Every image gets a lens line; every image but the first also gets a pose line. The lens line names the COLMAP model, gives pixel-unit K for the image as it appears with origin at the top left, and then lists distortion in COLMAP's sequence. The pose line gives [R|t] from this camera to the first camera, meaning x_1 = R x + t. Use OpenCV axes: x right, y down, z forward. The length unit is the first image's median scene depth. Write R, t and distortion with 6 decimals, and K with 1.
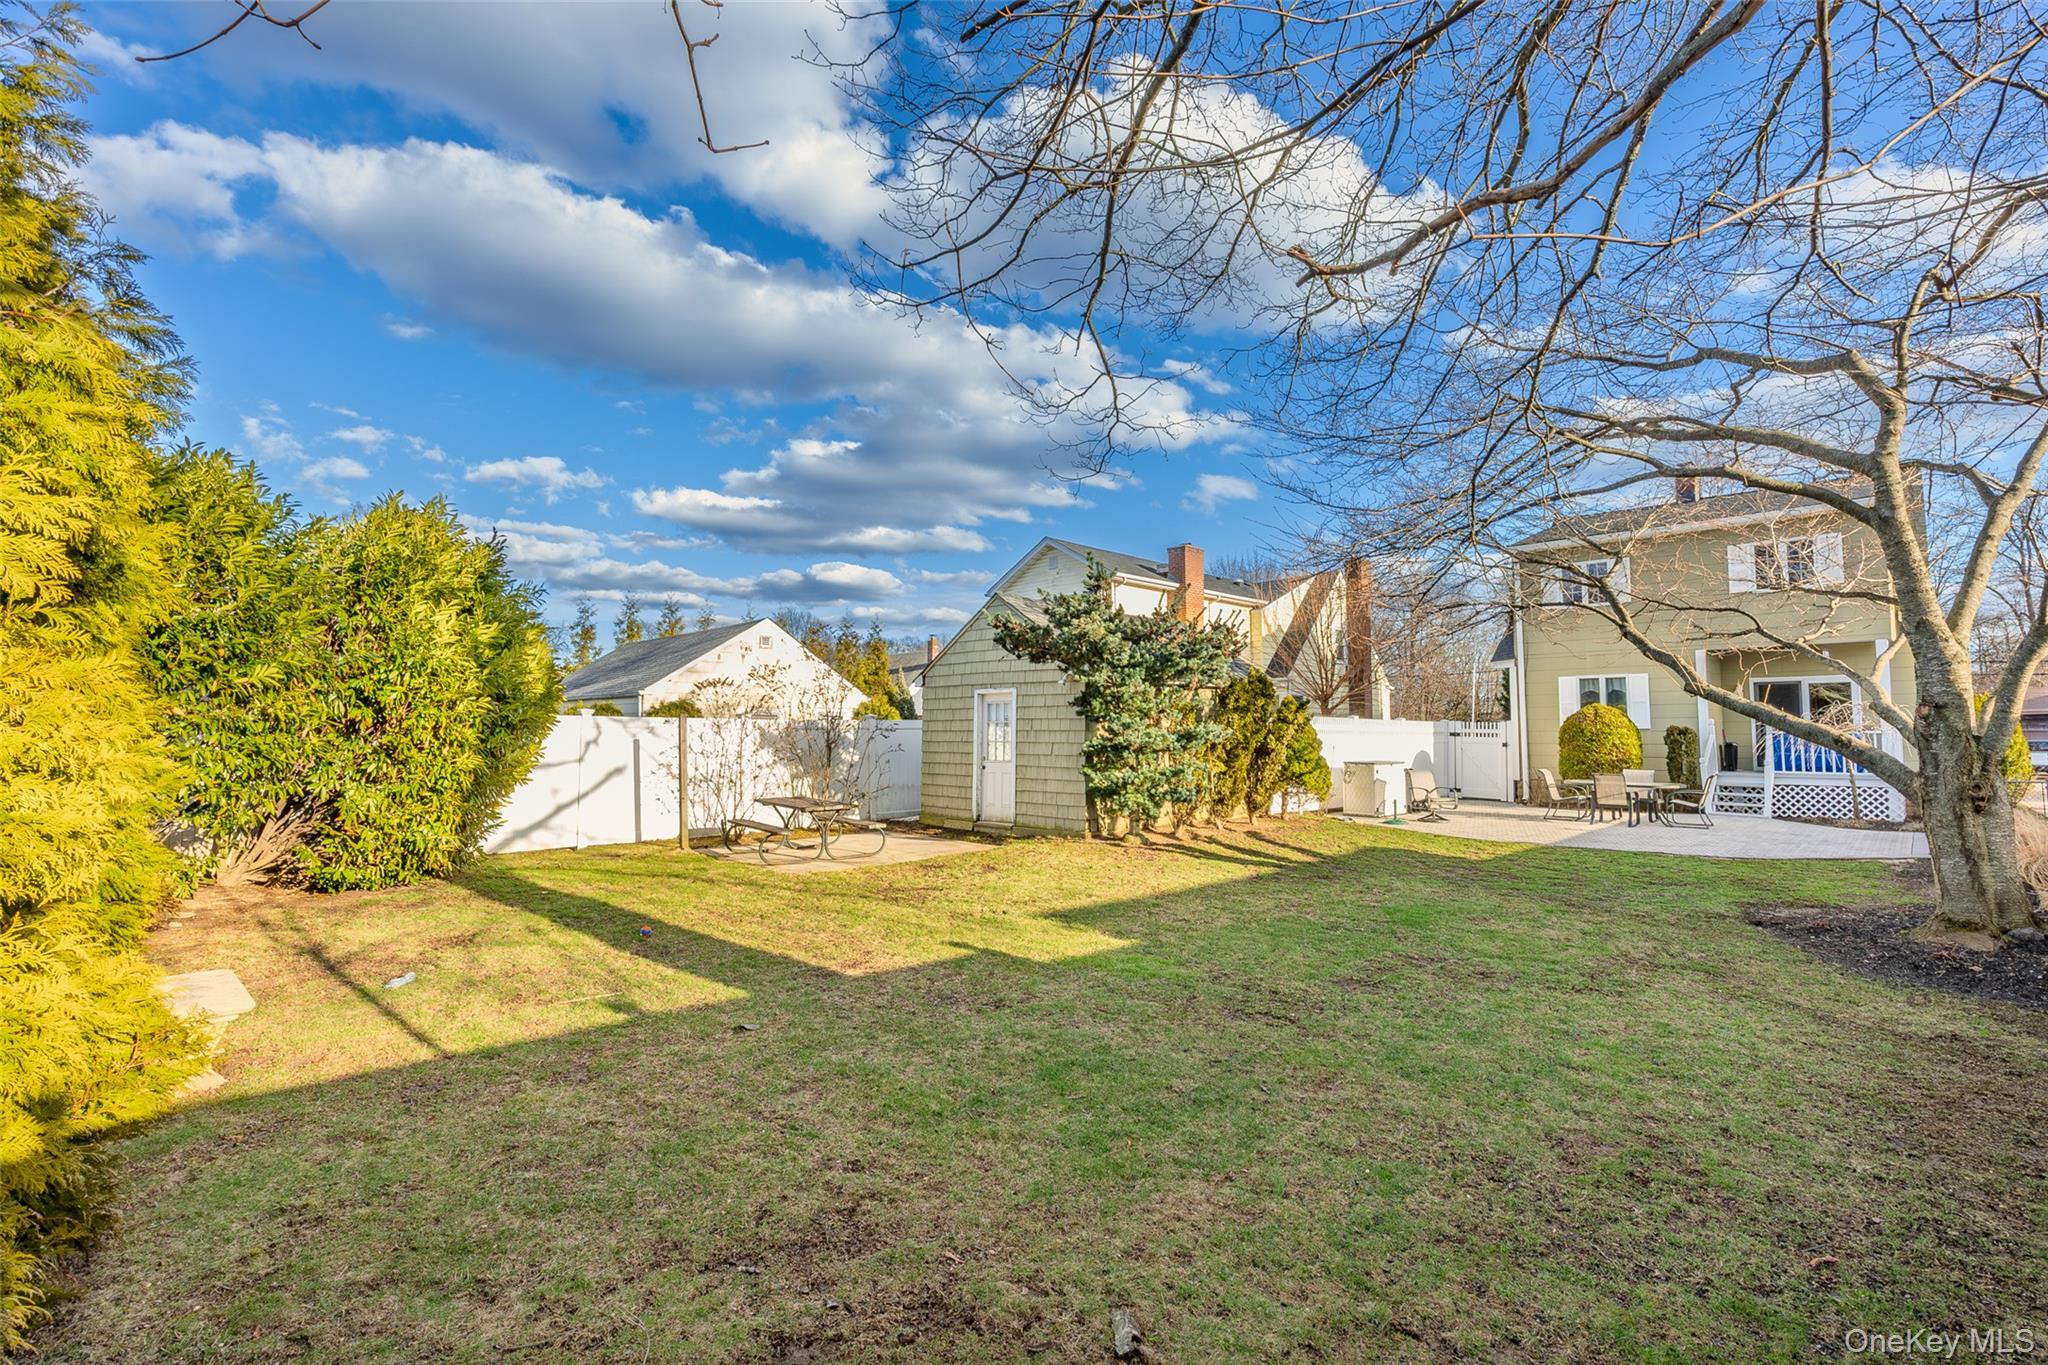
lens RADIAL K [[921.3, 0, 1024.0], [0, 921.3, 682.5], [0, 0, 1]] dist [-0.013411, 0.000197]
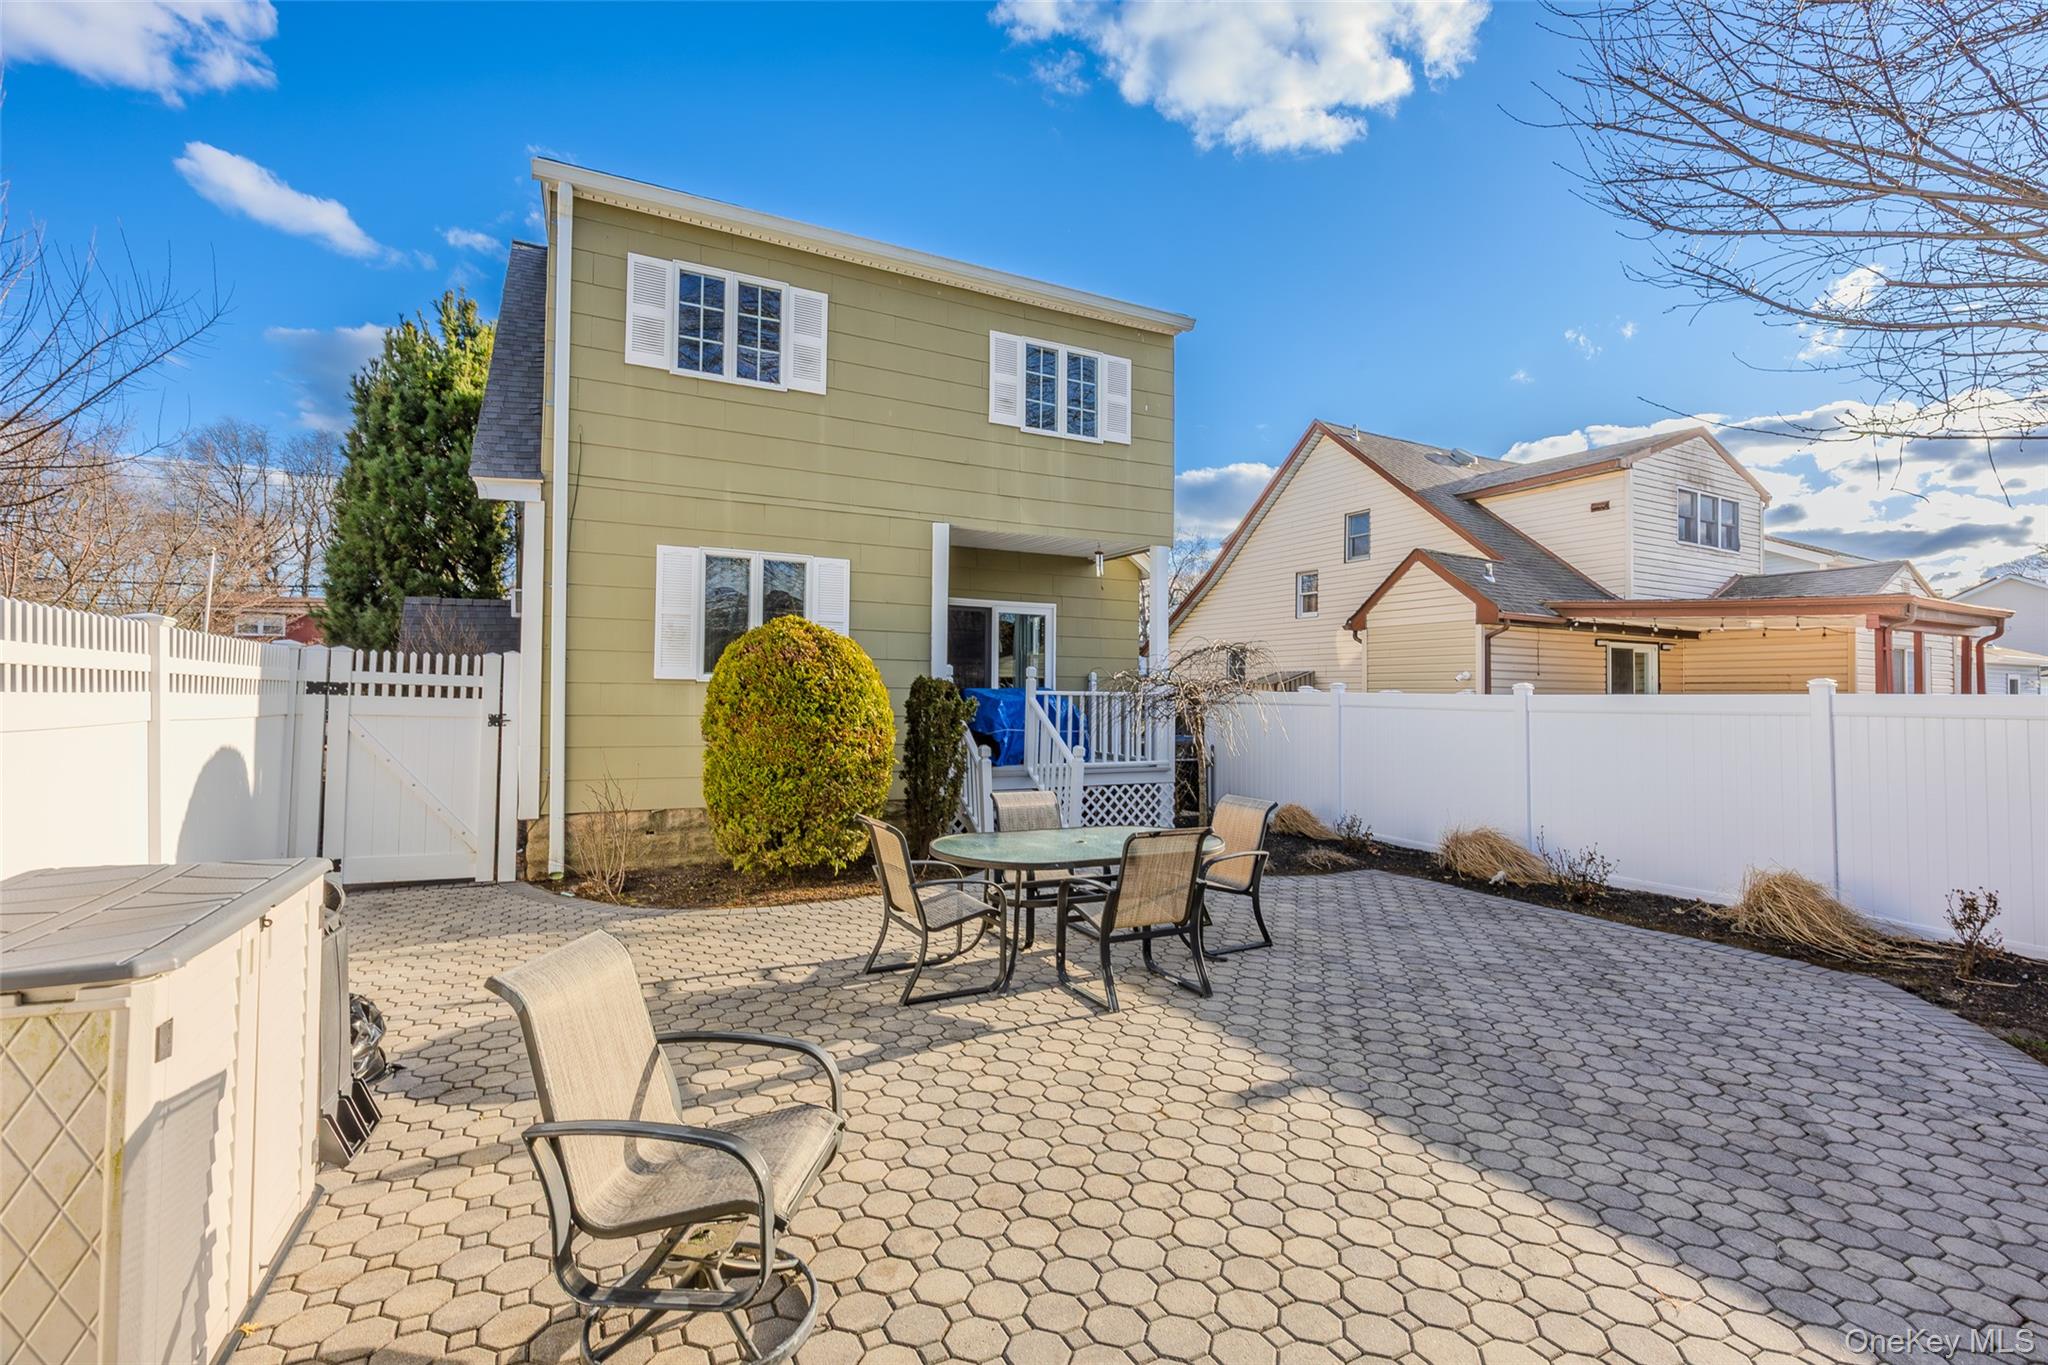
lens RADIAL K [[921.3, 0, 1024.0], [0, 921.3, 682.5], [0, 0, 1]] dist [-0.013411, 0.000197]
pose [[0.277325, 0.025255, 0.960444, 0.320160], [-0.061115, 0.998094, -0.008599, 0.057631], [-0.958831, -0.056313, 0.278339, 0.927550]]
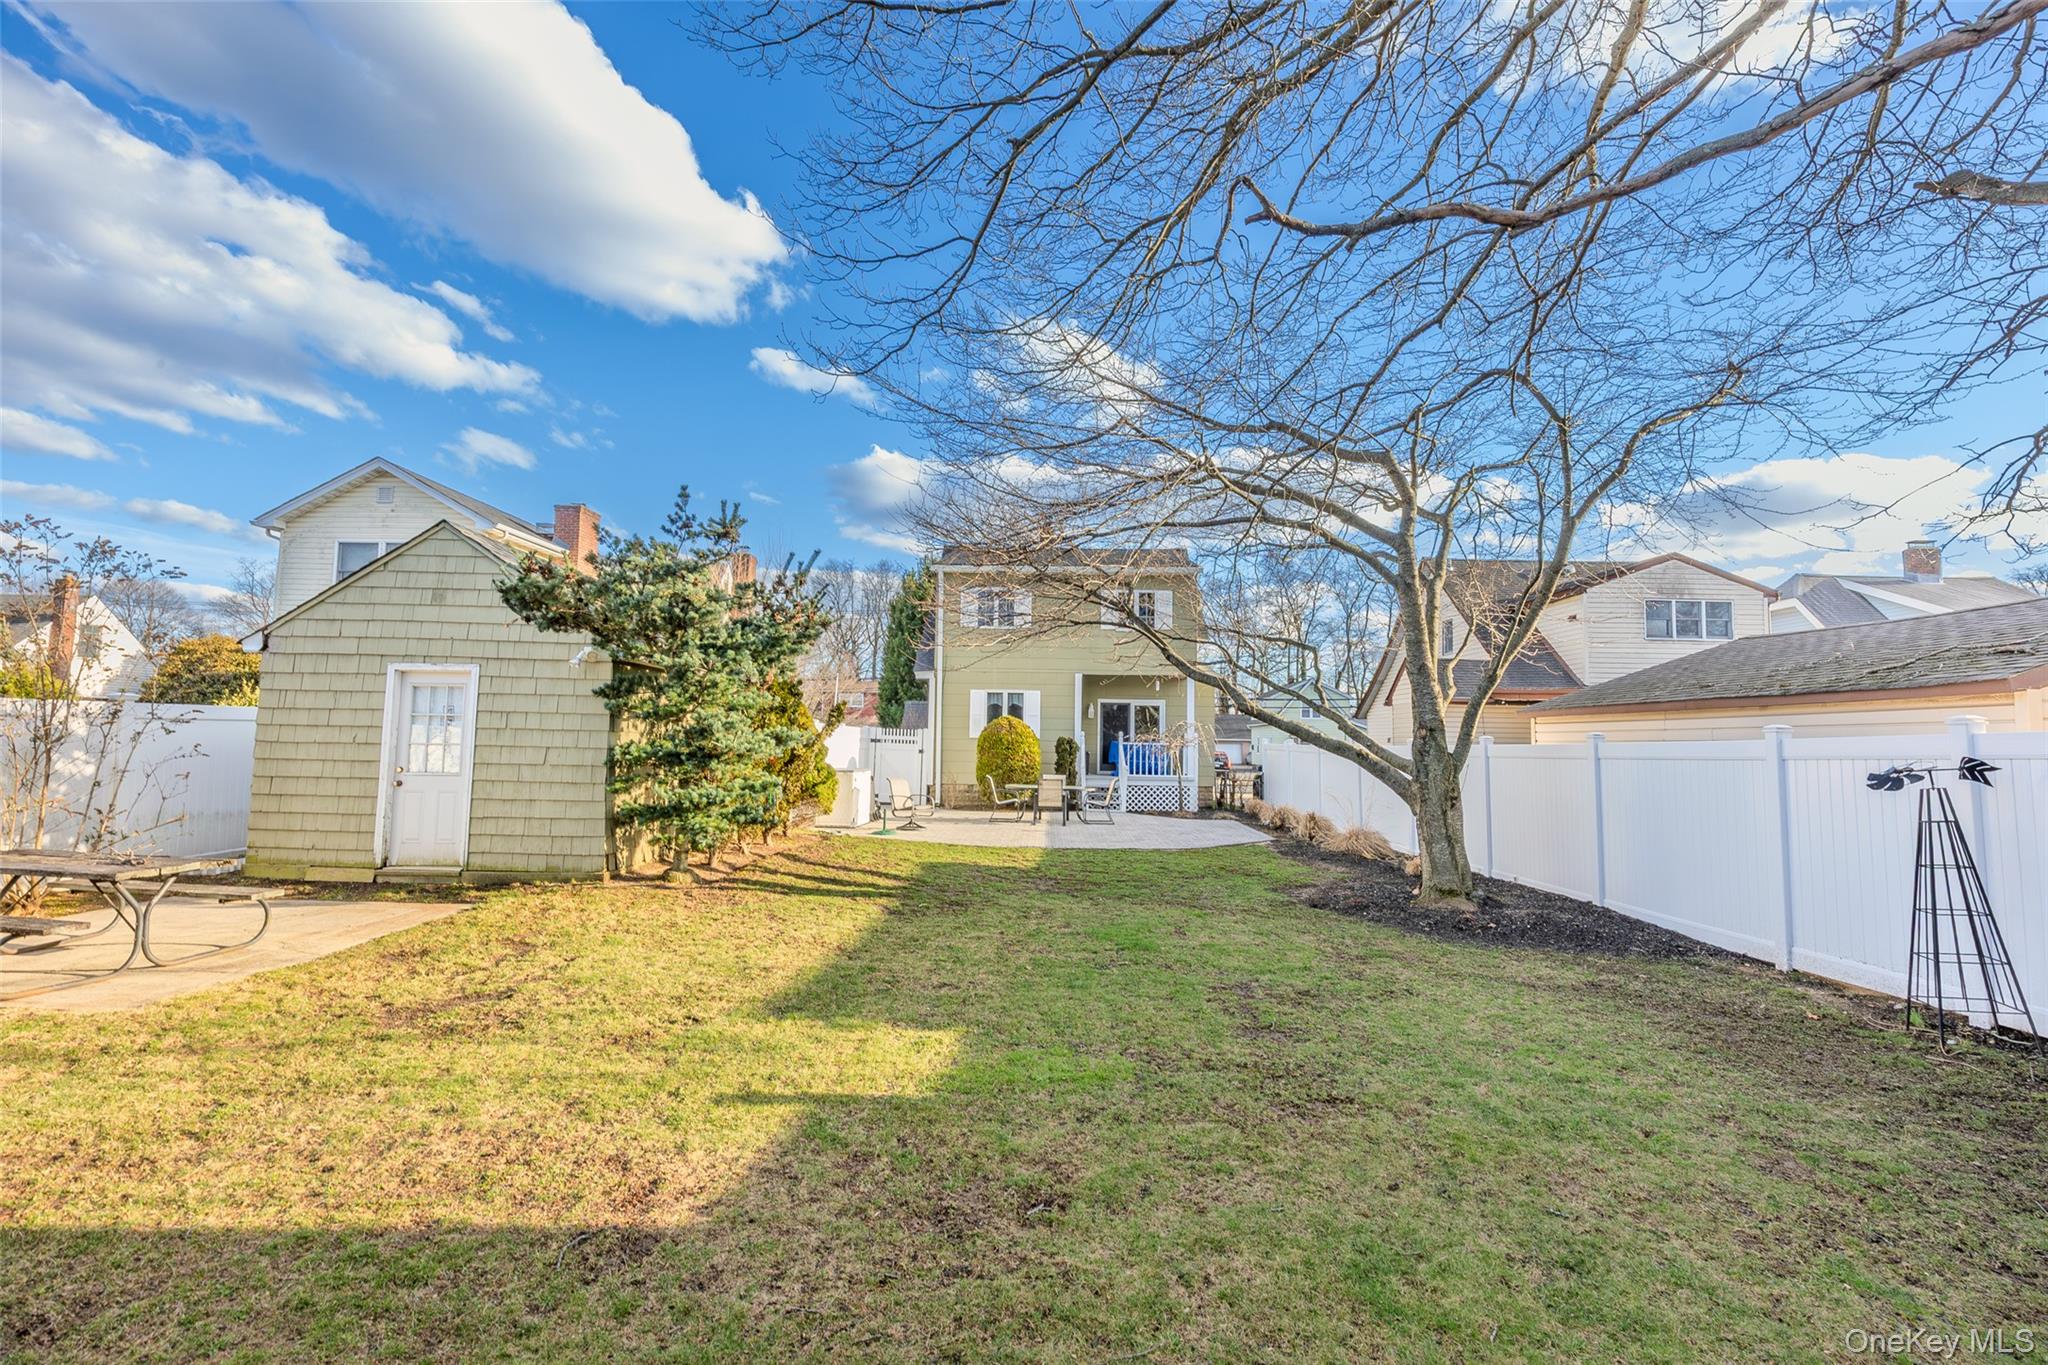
lens RADIAL K [[921.3, 0, 1024.0], [0, 921.3, 682.5], [0, 0, 1]] dist [-0.013411, 0.000197]
pose [[0.708548, 0.057419, 0.703323, -0.179489], [-0.056610, 0.998097, -0.024454, 0.011551], [-0.703389, -0.022489, 0.710450, 0.223794]]
